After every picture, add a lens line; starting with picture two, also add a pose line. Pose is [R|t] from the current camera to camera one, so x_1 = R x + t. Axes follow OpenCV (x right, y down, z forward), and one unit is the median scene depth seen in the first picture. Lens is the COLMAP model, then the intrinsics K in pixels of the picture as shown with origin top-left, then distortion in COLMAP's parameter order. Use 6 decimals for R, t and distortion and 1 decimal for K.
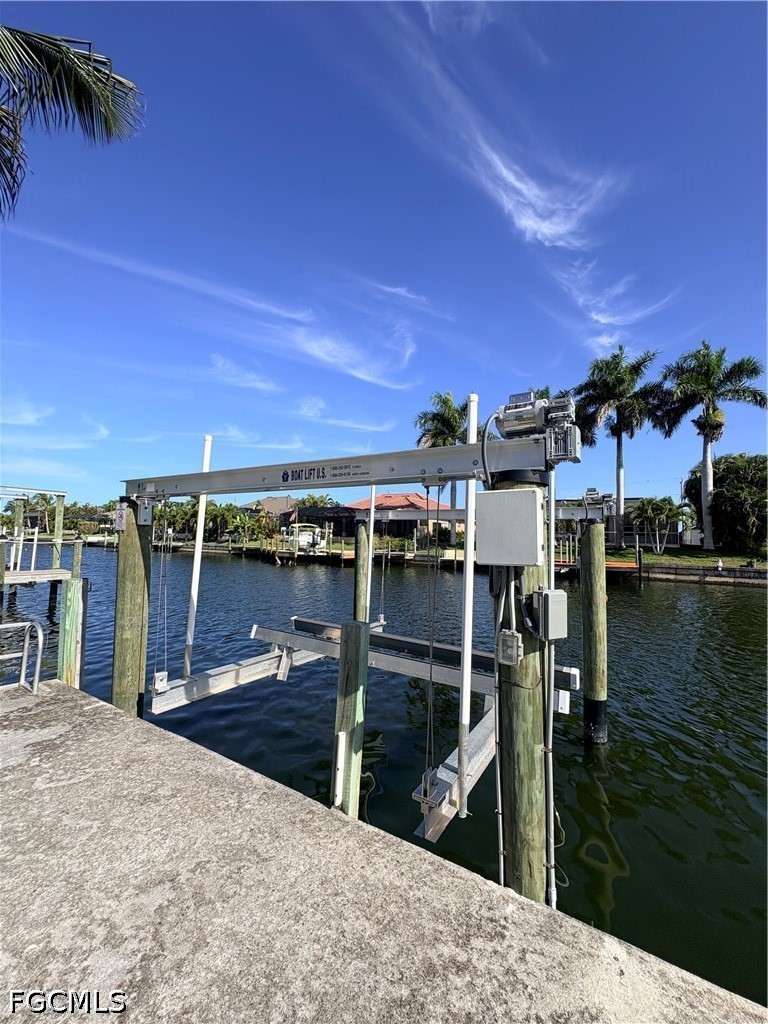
lens RADIAL K [[408.1, 0, 385.9], [0, 408.1, 513.8], [0, 0, 1]] dist [0.001113, 0.000923]
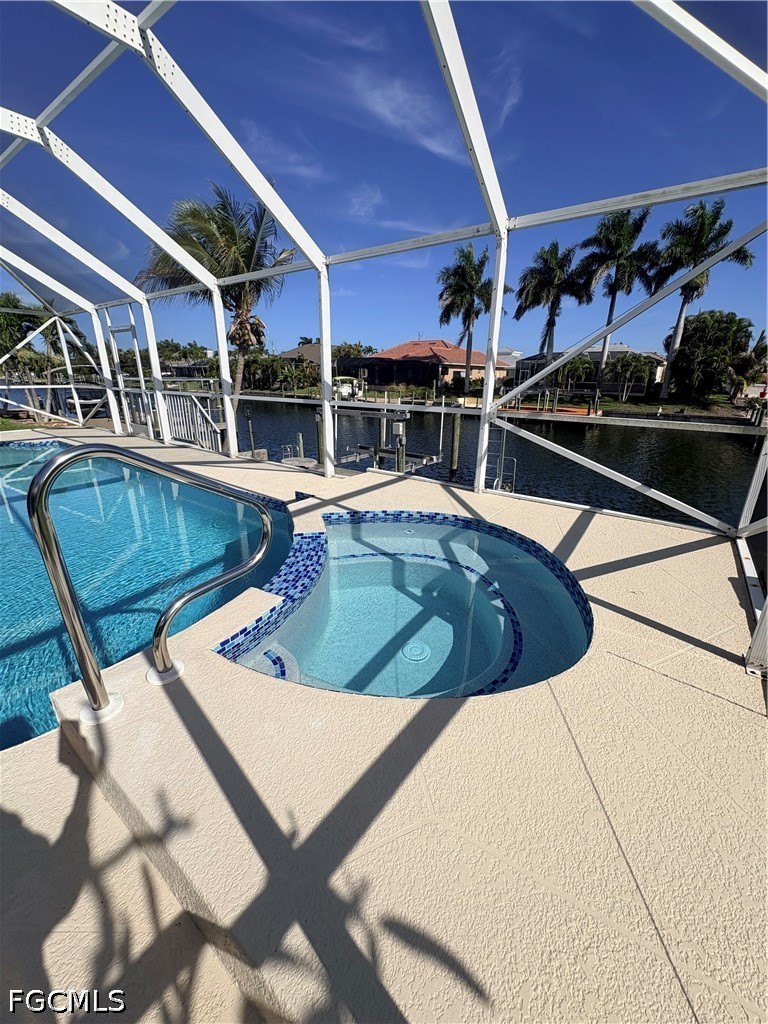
lens RADIAL K [[408.1, 0, 384.7], [0, 408.1, 516.1], [0, 0, 1]] dist [0.001113, 0.000923]
pose [[0.996194, 0.014703, -0.085910, 0.040145], [0.019655, 0.922383, 0.385776, -0.072891], [0.084914, -0.385996, 0.918584, -0.341432]]
